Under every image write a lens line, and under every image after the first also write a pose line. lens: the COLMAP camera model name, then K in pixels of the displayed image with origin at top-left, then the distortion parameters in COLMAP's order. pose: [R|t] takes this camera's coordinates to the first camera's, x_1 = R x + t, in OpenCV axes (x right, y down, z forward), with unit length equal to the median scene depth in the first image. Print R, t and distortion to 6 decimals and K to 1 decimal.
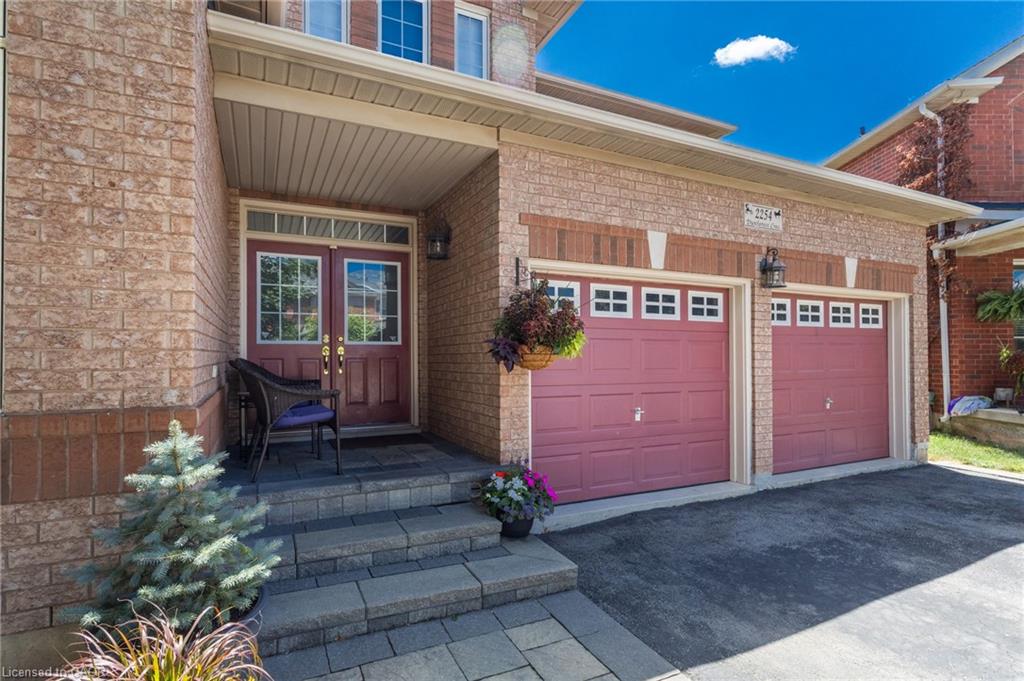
lens RADIAL K [[530.4, 0, 512.0], [0, 530.4, 340.5], [0, 0, 1]] dist [0.002832, 0.001048]
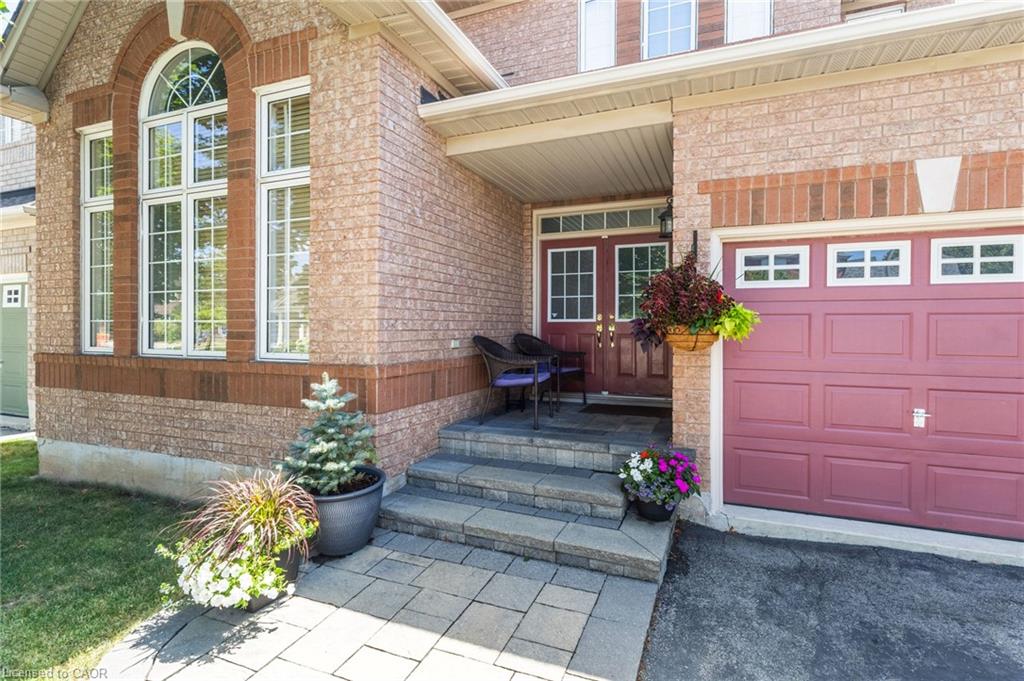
lens RADIAL K [[508.8, 0, 509.2], [0, 508.8, 320.4], [0, 0, 1]] dist [0.003022, 0.001256]
pose [[0.657400, -0.008045, -0.753499, 0.473054], [0.019143, 0.999799, 0.006027, -0.009144], [0.753298, -0.018386, 0.657422, 0.157543]]
